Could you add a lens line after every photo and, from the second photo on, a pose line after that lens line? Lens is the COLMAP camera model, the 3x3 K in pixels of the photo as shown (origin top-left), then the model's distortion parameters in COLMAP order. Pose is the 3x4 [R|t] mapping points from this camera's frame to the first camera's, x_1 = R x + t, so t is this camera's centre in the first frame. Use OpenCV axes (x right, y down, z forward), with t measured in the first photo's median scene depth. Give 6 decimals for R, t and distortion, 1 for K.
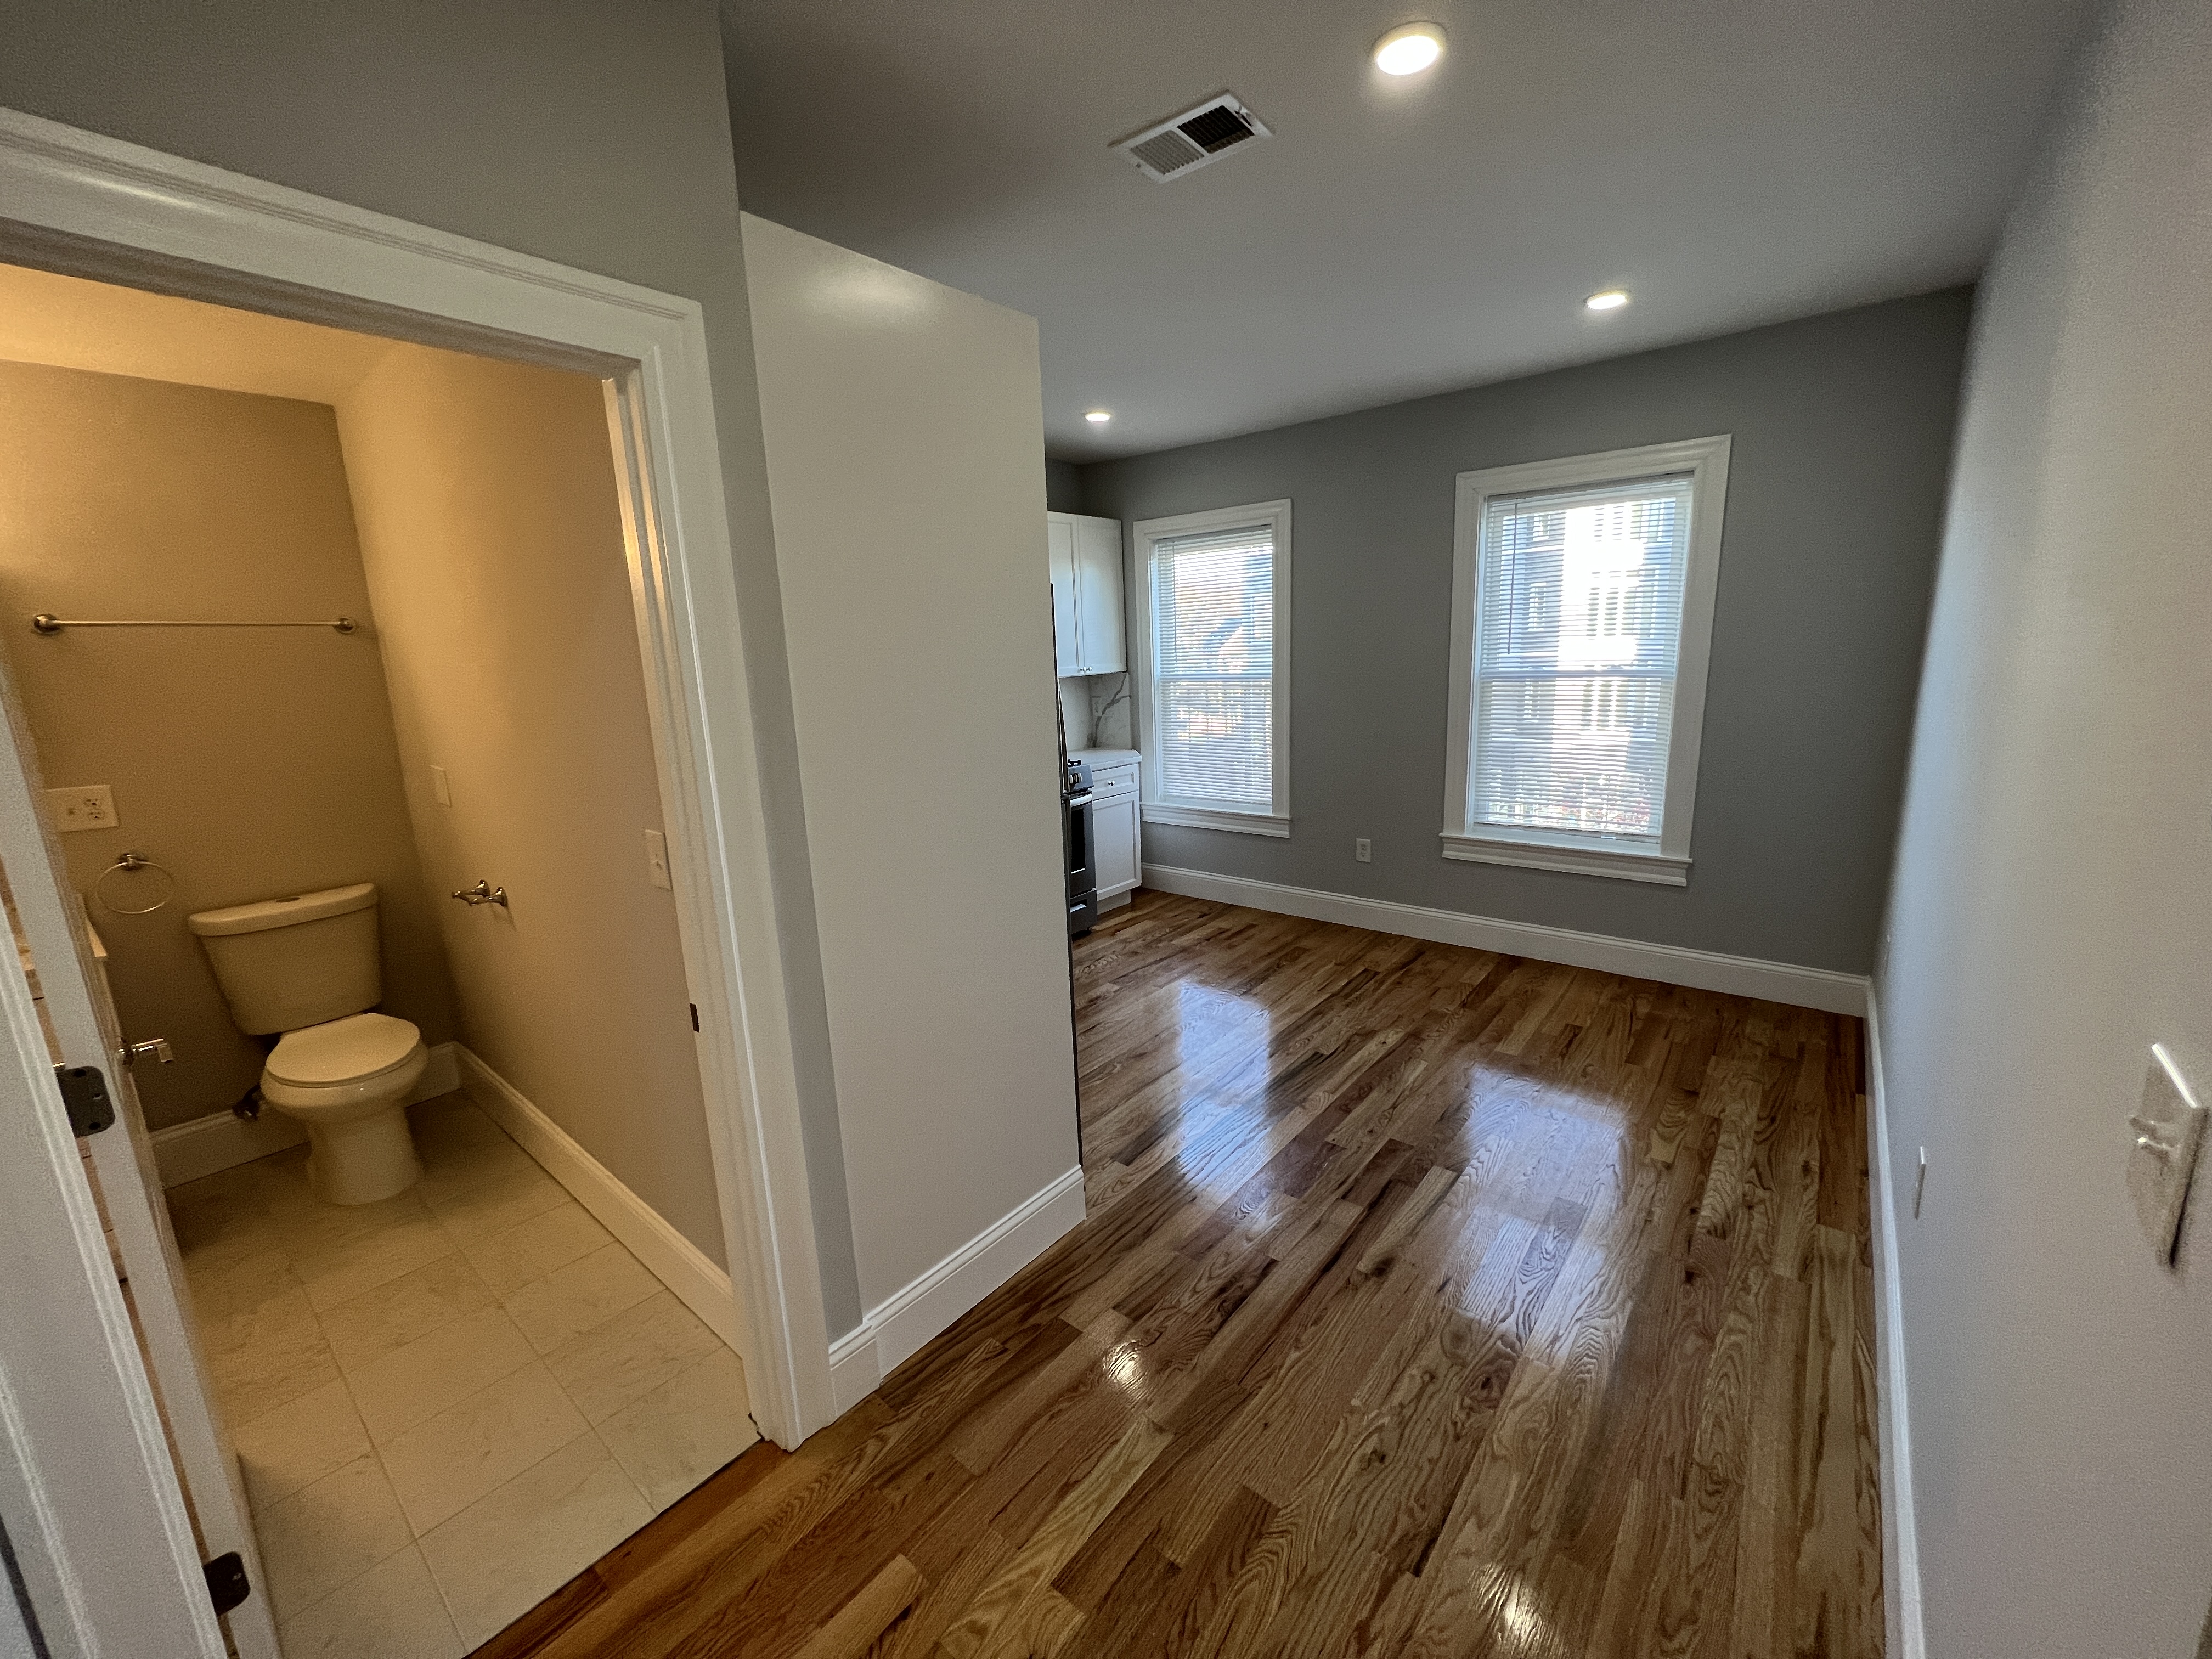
lens RADIAL K [[882.8, 0, 1118.6], [0, 882.8, 823.3], [0, 0, 1]] dist [-0.002298, 0.000549]
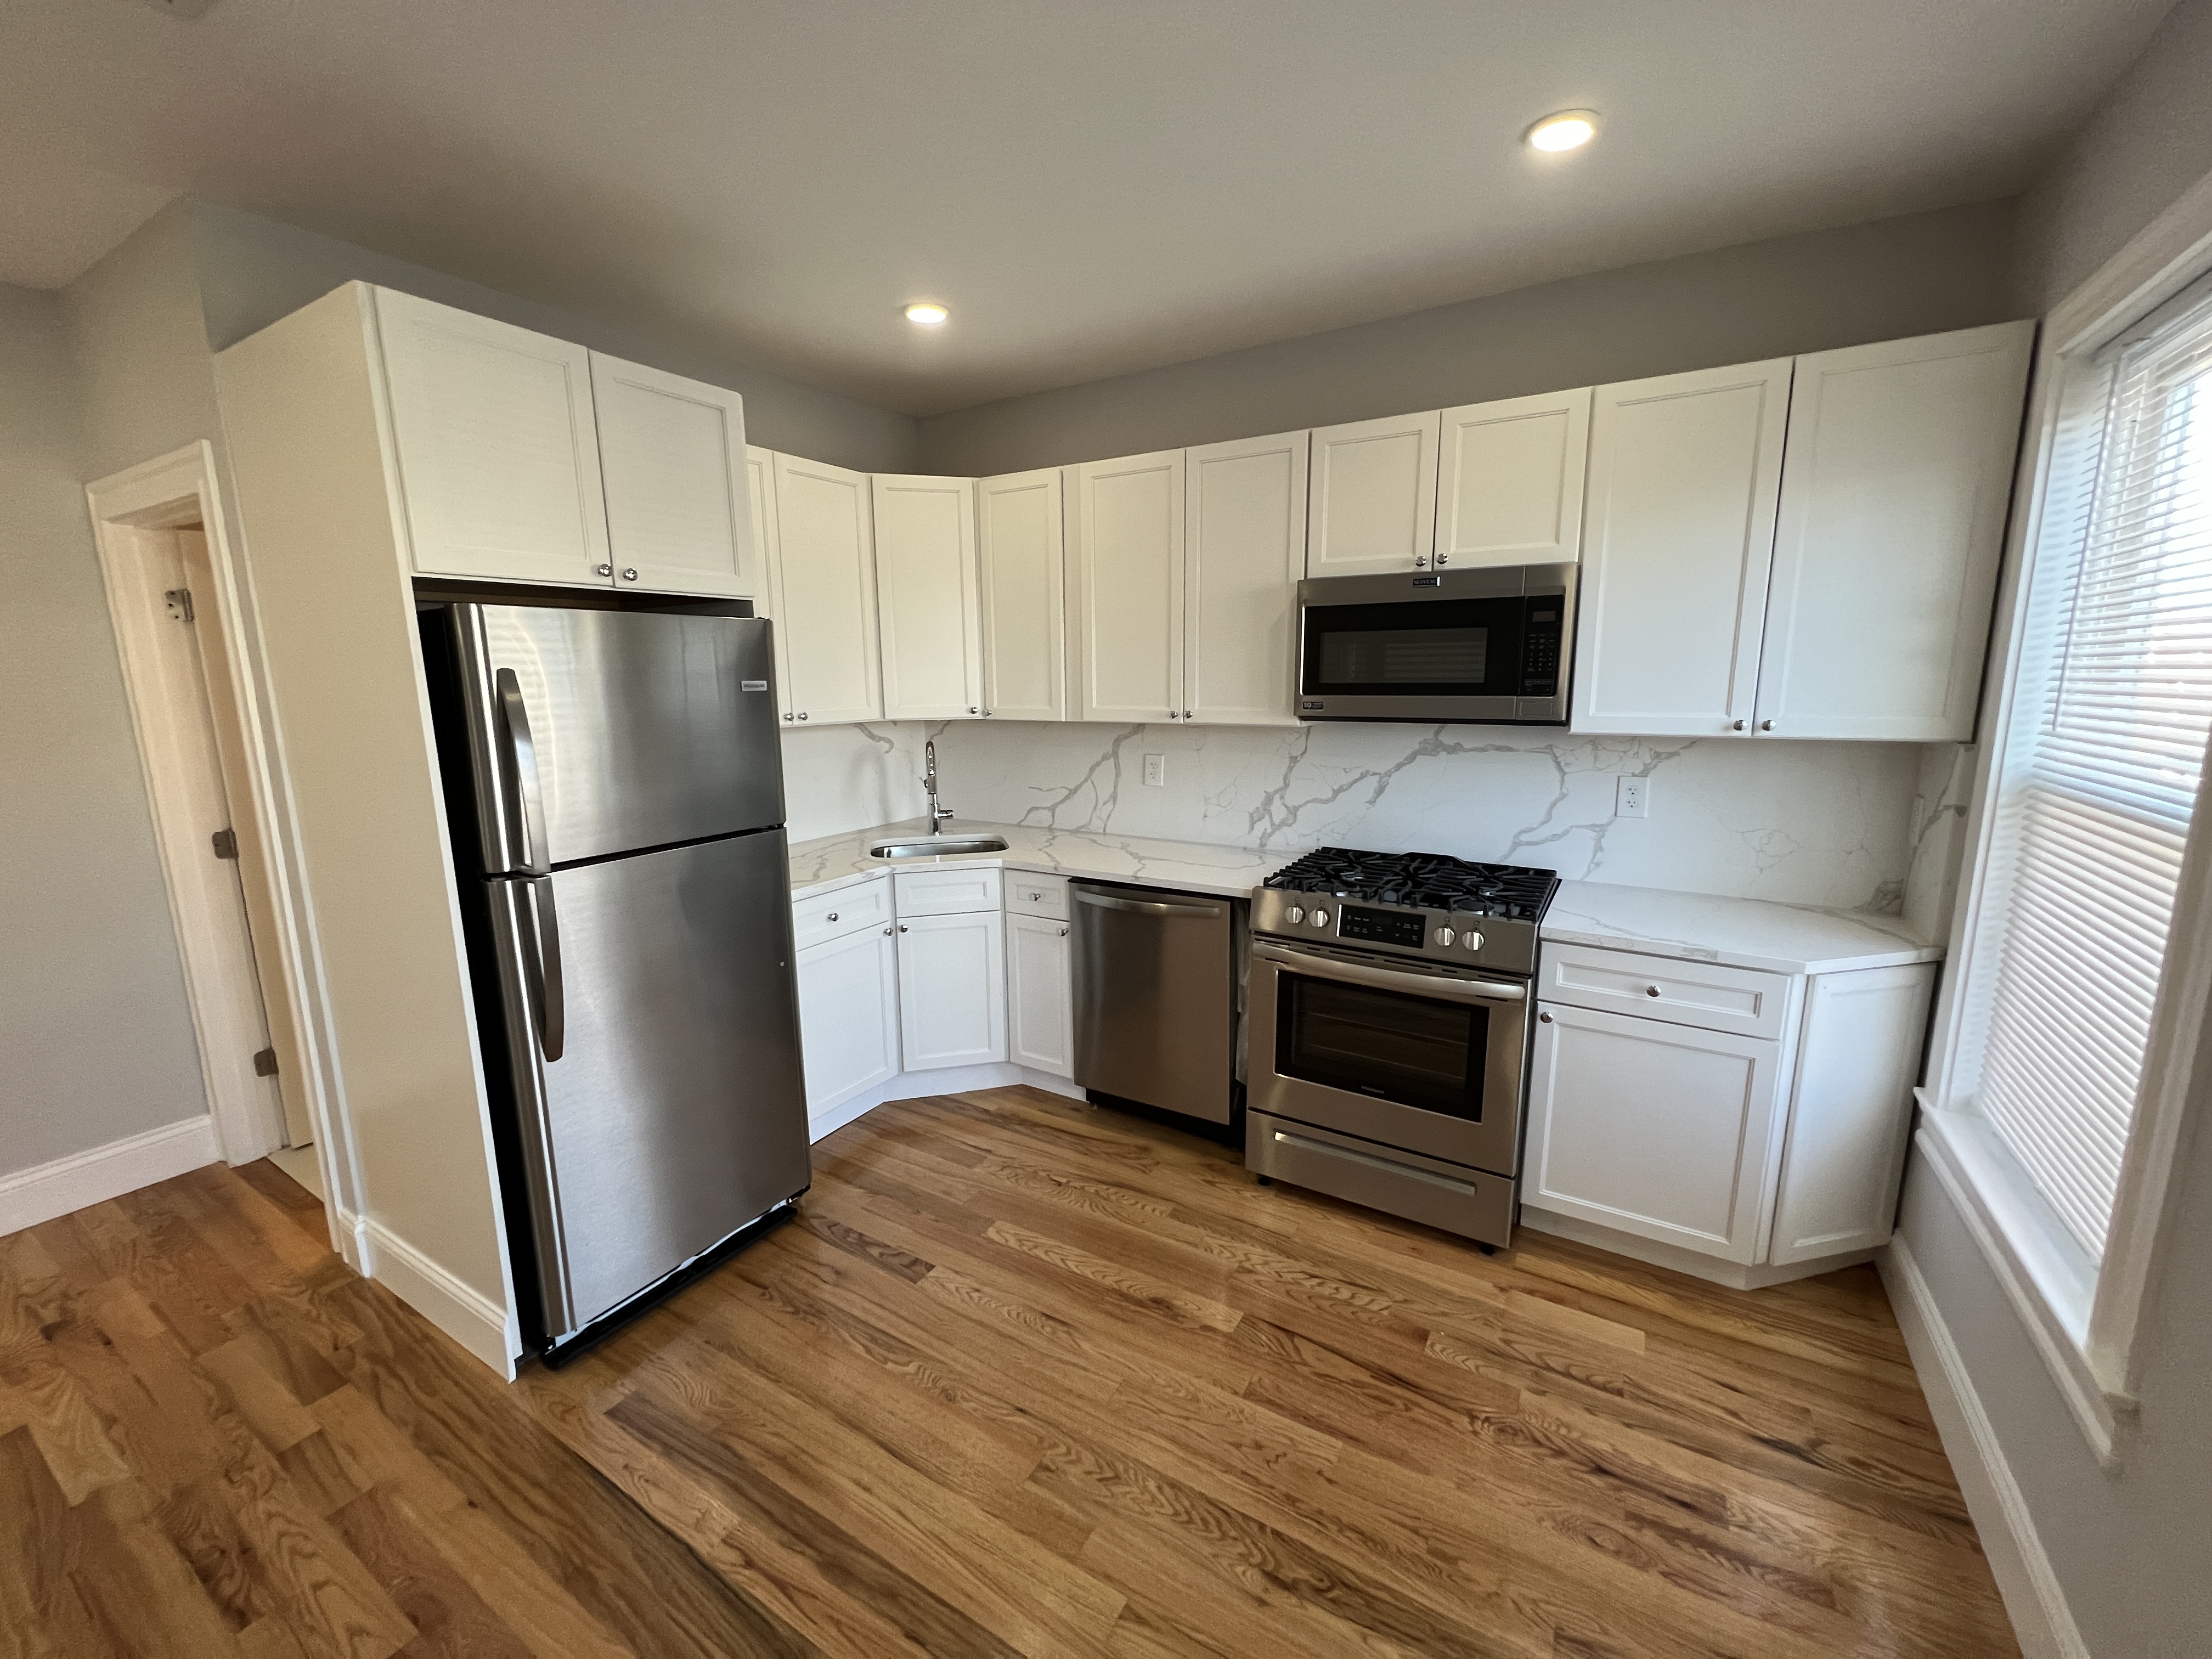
lens RADIAL K [[882.8, 0, 1099.4], [0, 882.8, 828.6], [0, 0, 1]] dist [-0.002298, 0.000549]
pose [[0.134240, 0.207058, -0.969075, 0.333266], [-0.192162, 0.964803, 0.179526, -0.137732], [0.972139, 0.162120, 0.169304, 0.605803]]
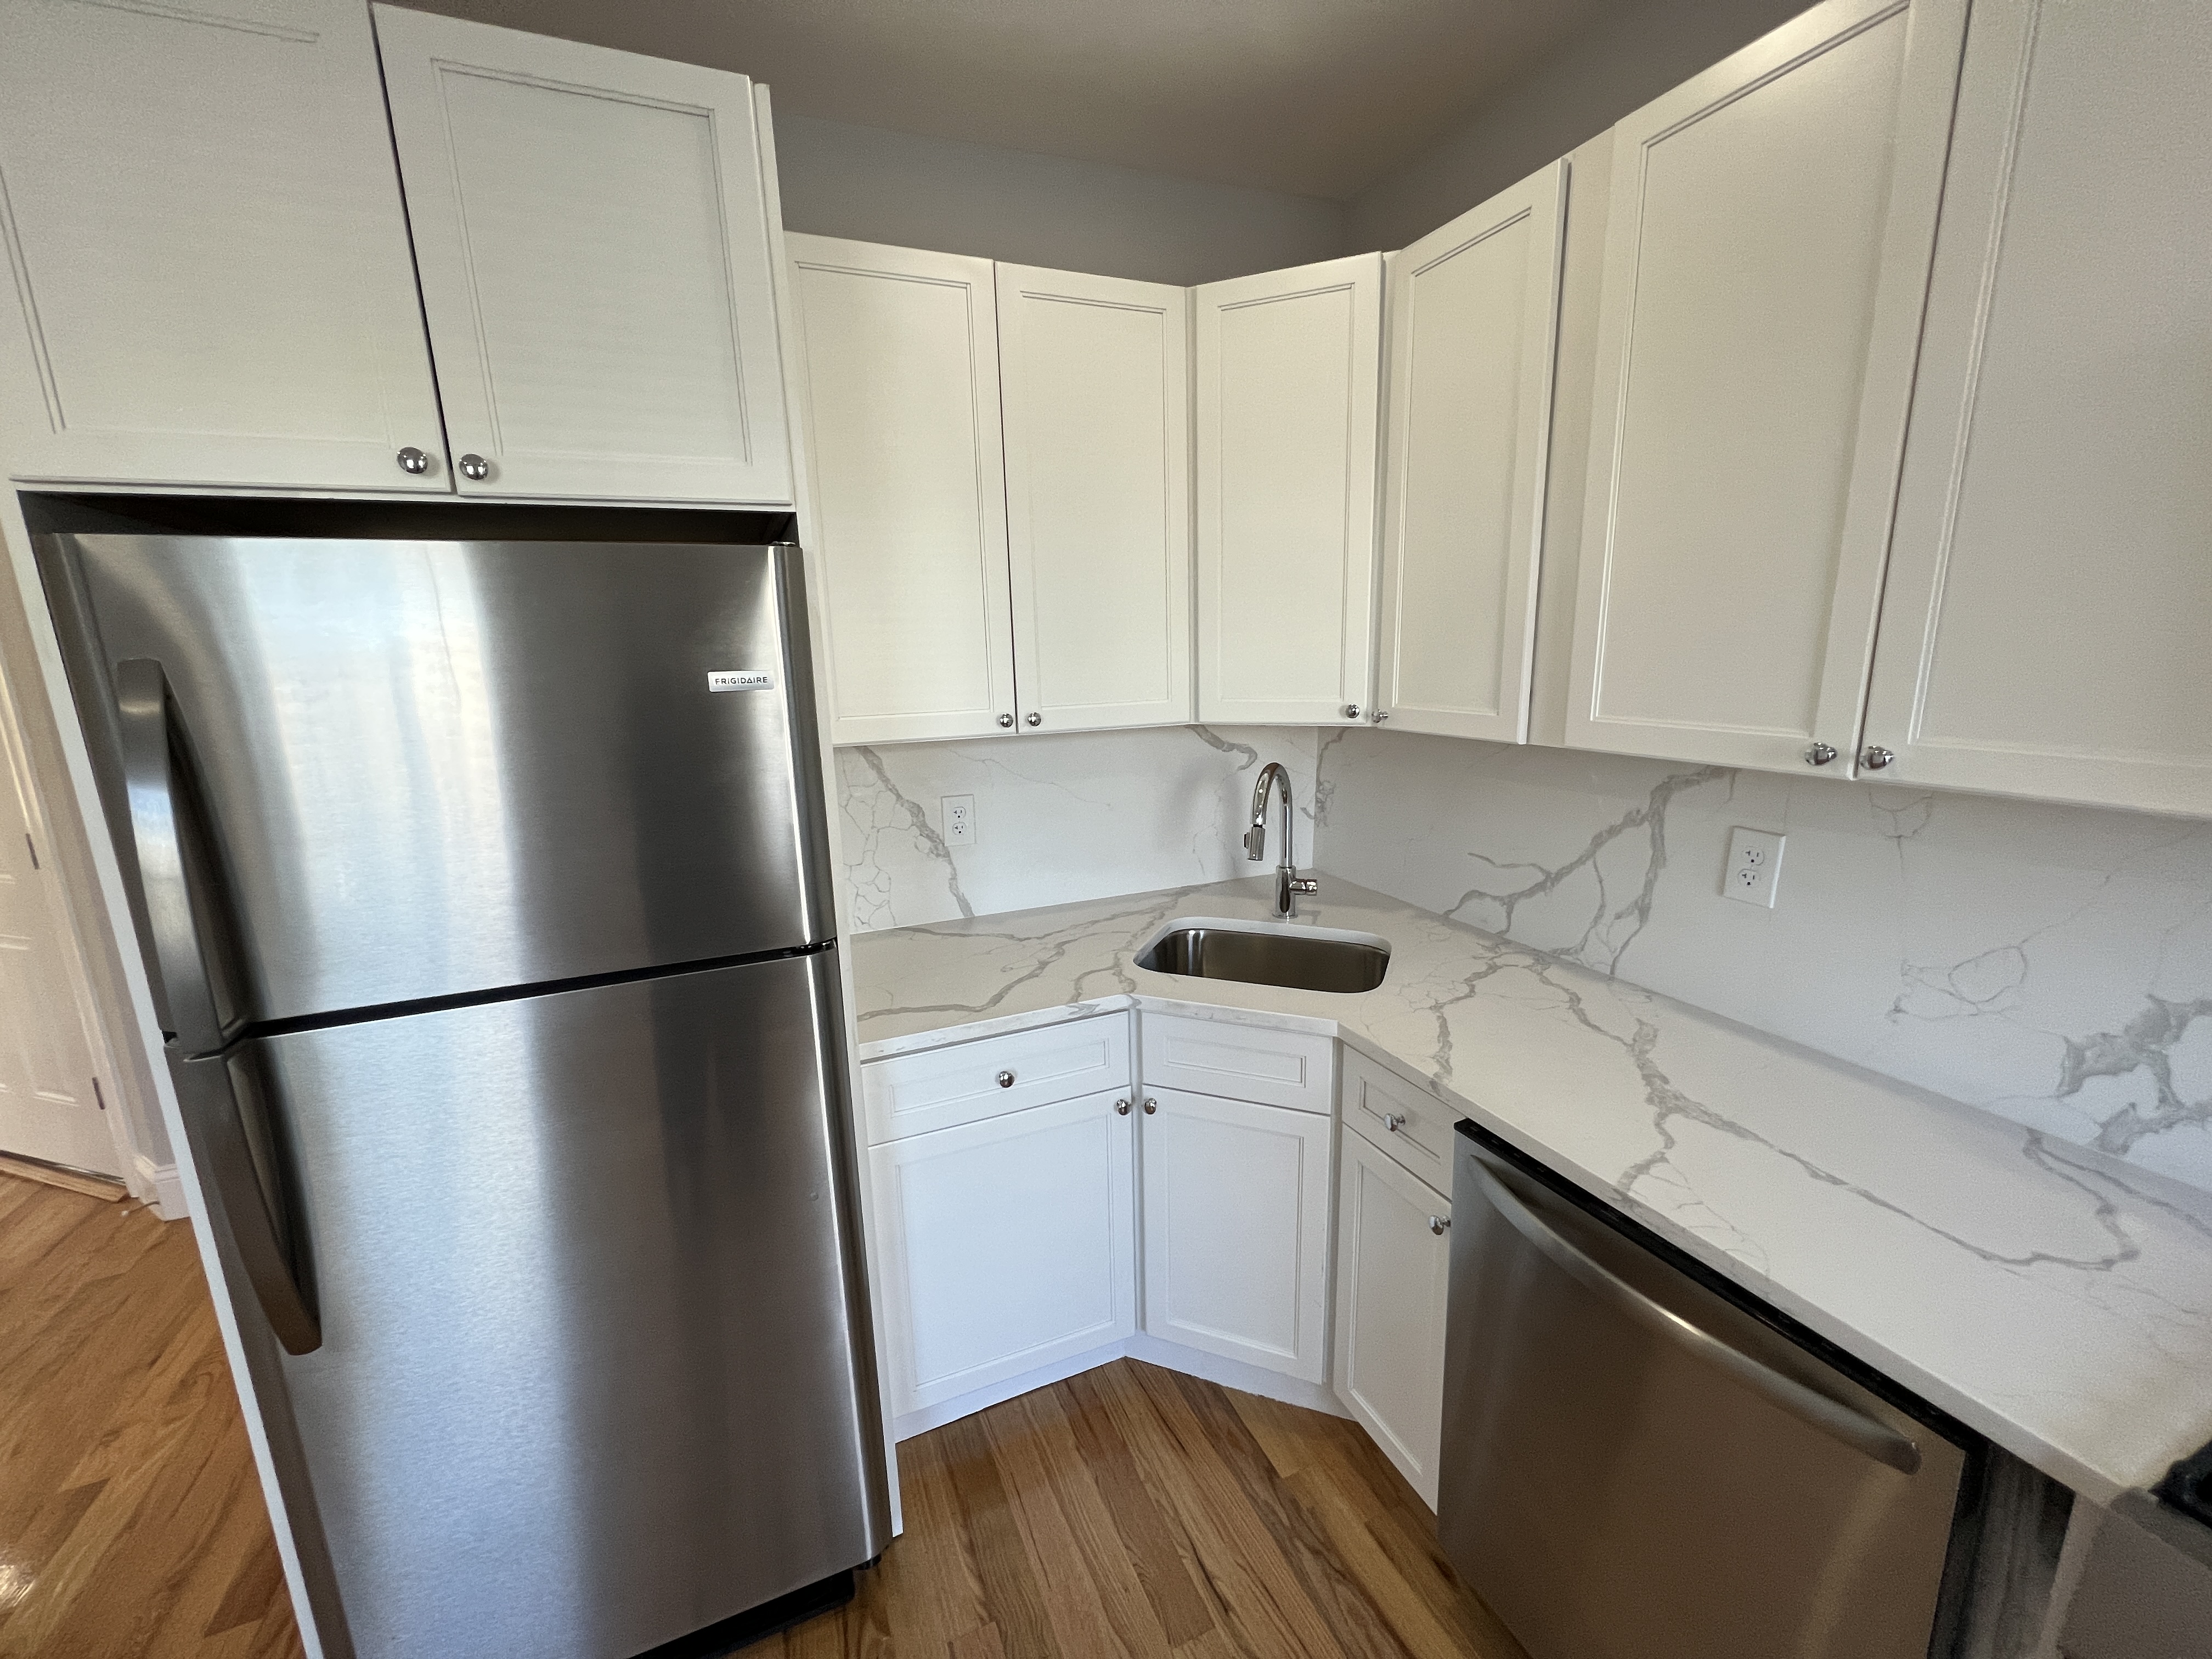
lens RADIAL K [[882.8, 0, 1101.9], [0, 882.8, 826.6], [0, 0, 1]] dist [-0.002298, 0.000549]
pose [[-0.466209, 0.225881, -0.855352, 0.027746], [-0.134929, 0.937388, 0.321089, -0.143102], [0.874324, 0.265106, -0.406541, 0.678615]]
